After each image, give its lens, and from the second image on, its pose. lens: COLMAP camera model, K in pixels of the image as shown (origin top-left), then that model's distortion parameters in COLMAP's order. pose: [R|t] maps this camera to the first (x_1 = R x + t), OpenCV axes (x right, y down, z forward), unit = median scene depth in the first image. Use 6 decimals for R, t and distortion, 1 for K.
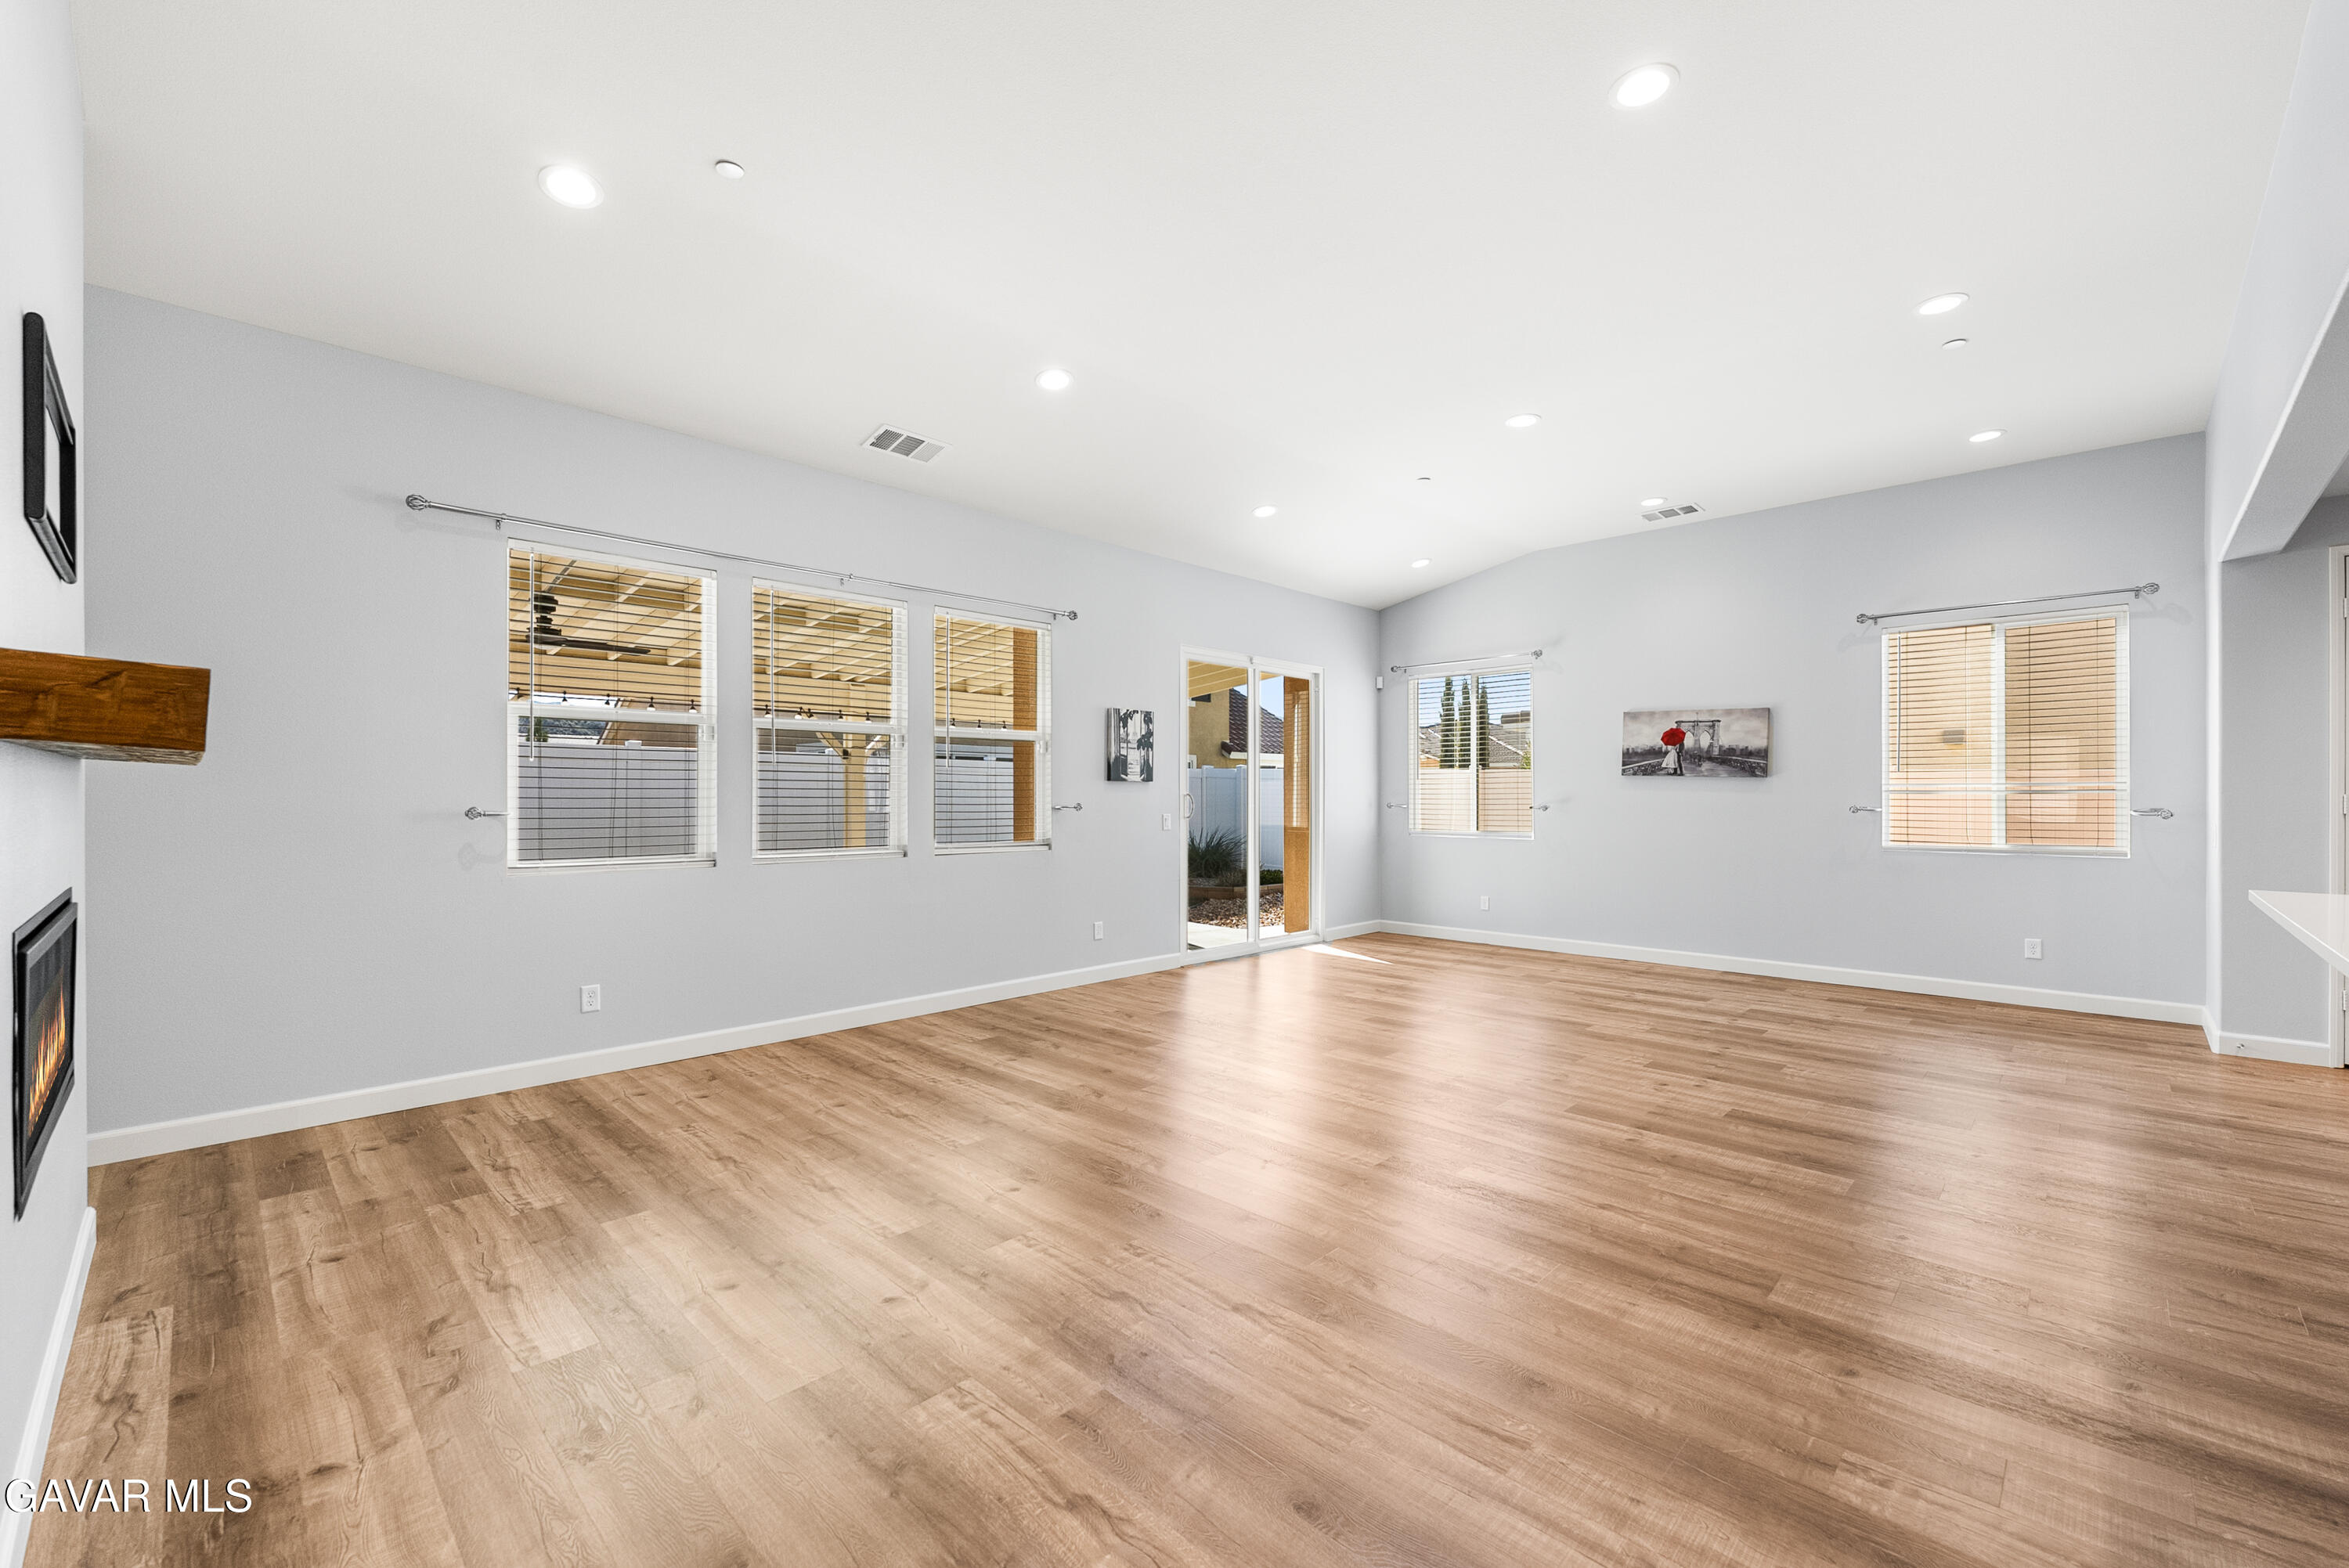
lens RADIAL K [[939.5, 0, 1185.9], [0, 939.5, 781.3], [0, 0, 1]] dist [-0.001037, 0.000127]
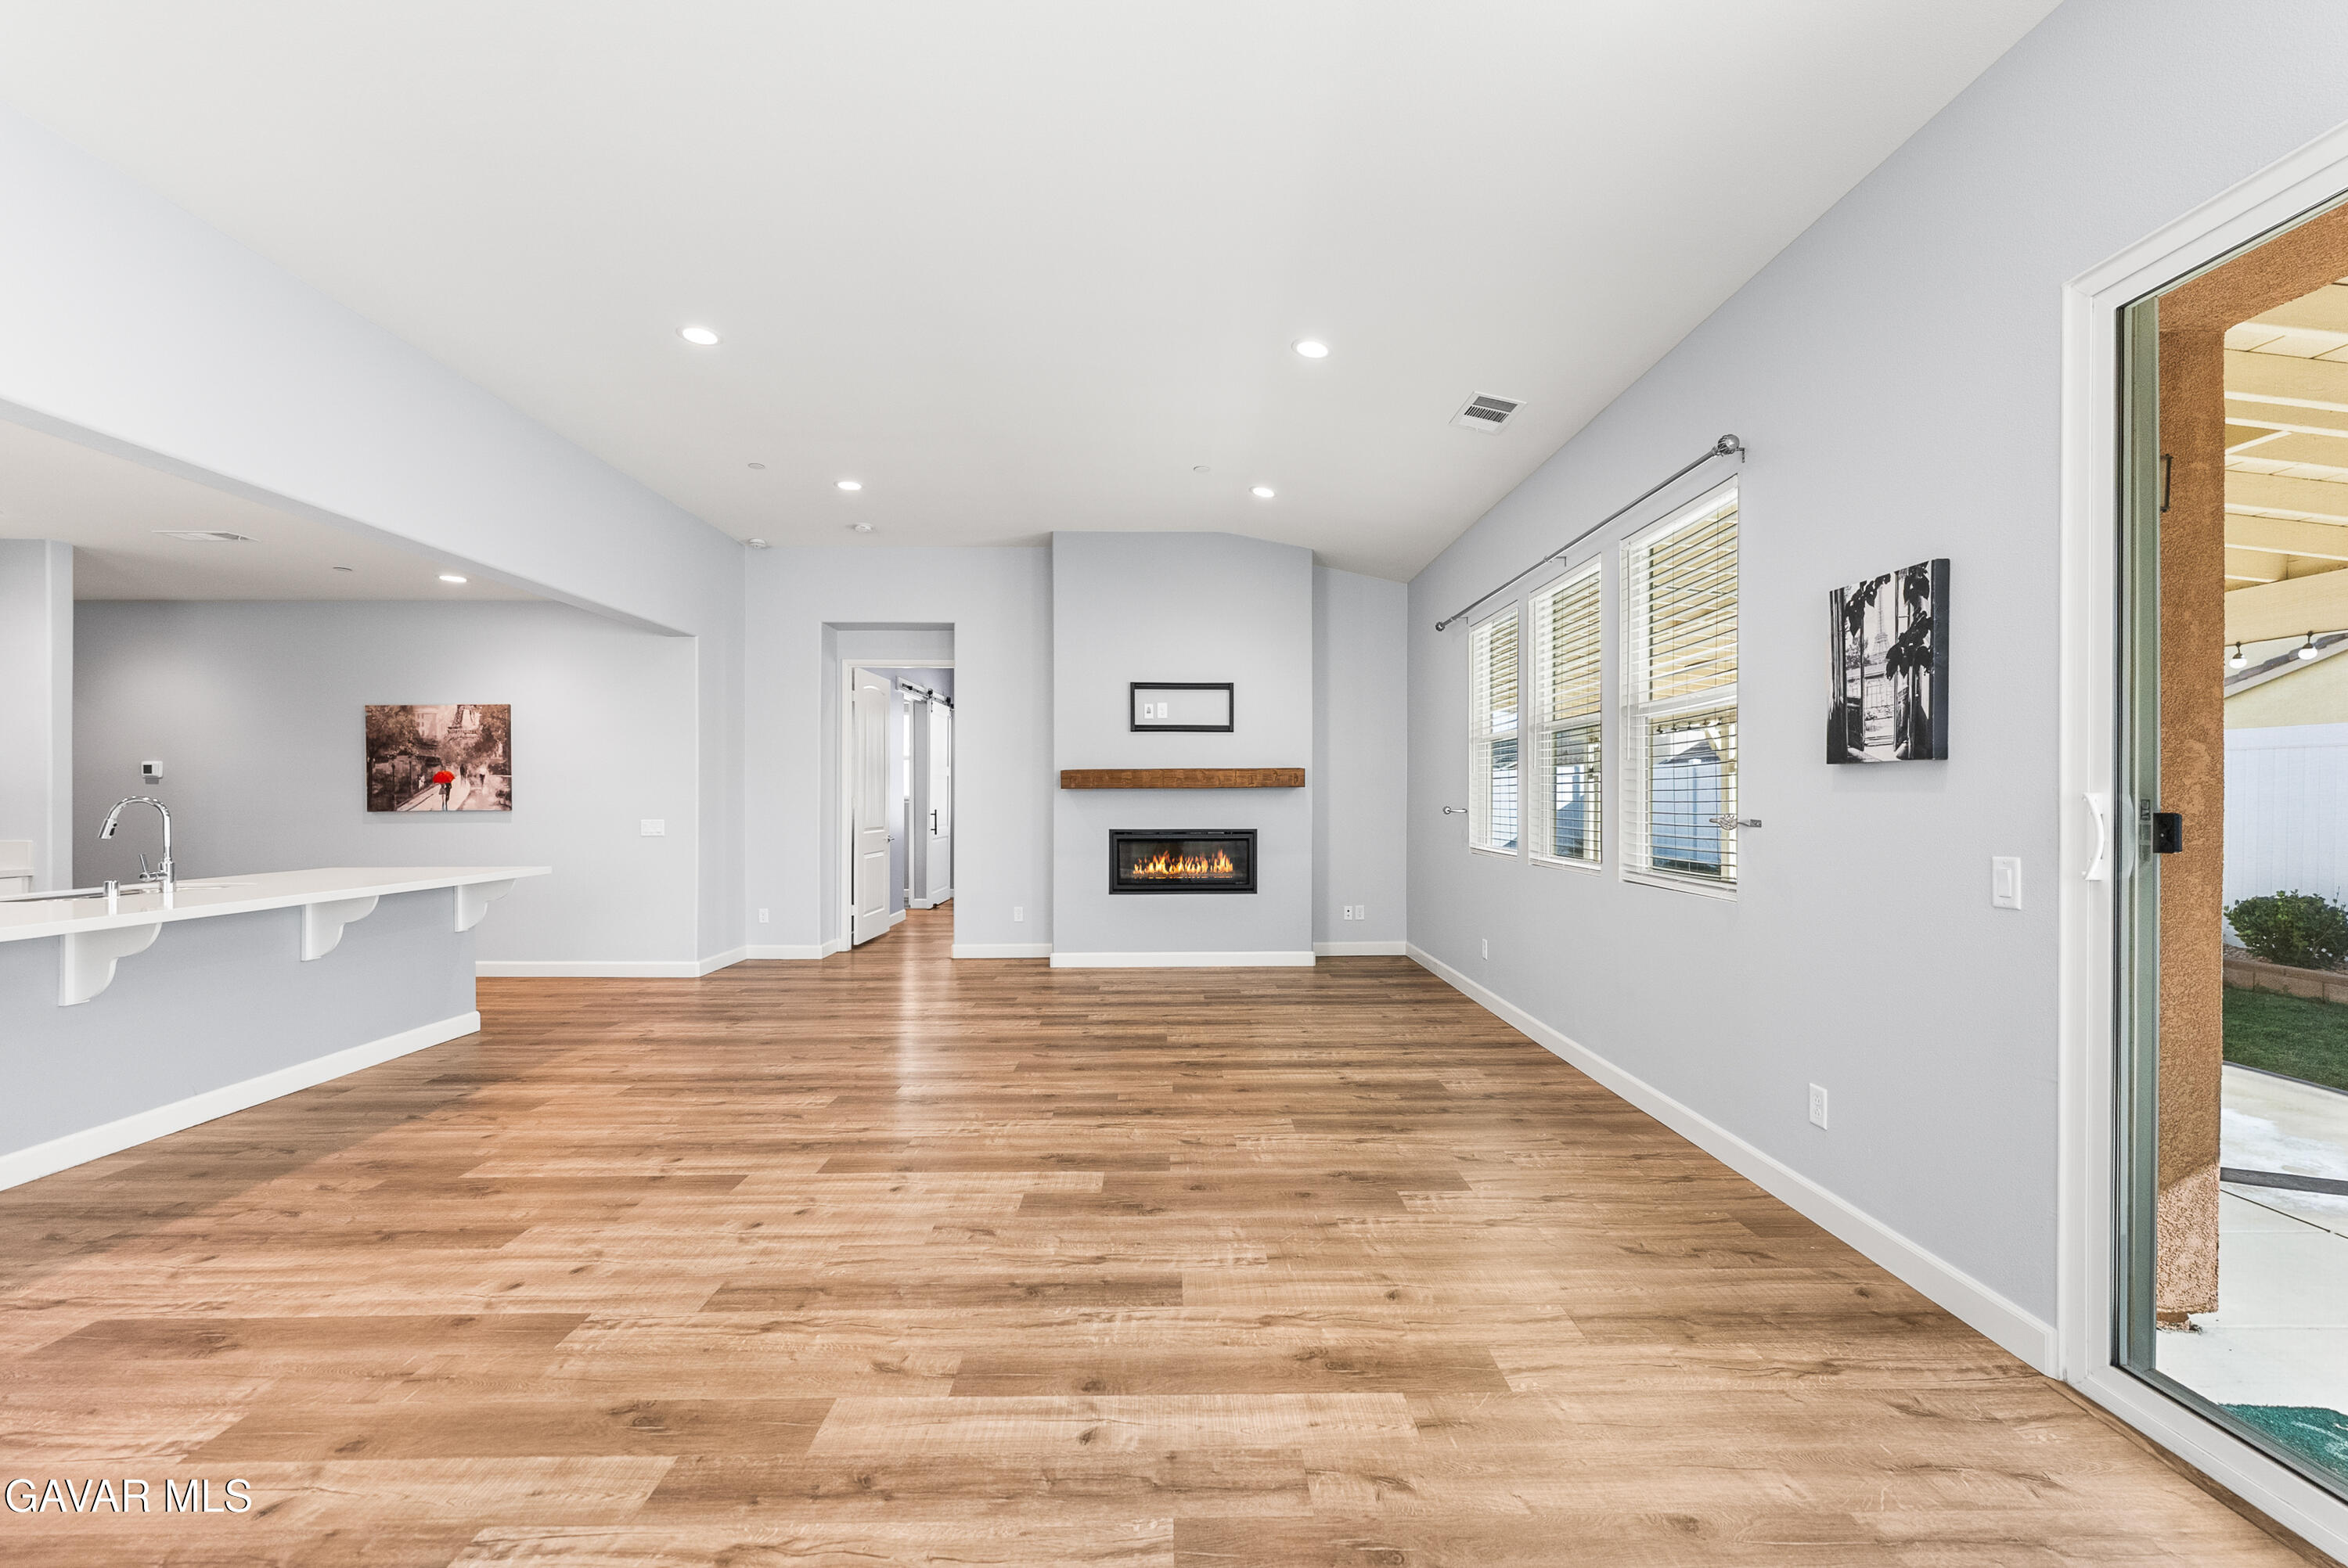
lens RADIAL K [[953.7, 0, 1164.3], [0, 953.7, 803.7], [0, 0, 1]] dist [-0.000730, -0.000312]
pose [[-0.709448, 0.002524, -0.704753, 0.554918], [0.005063, 0.999986, -0.001515, 0.020579], [0.704739, -0.004643, -0.709451, 1.402905]]
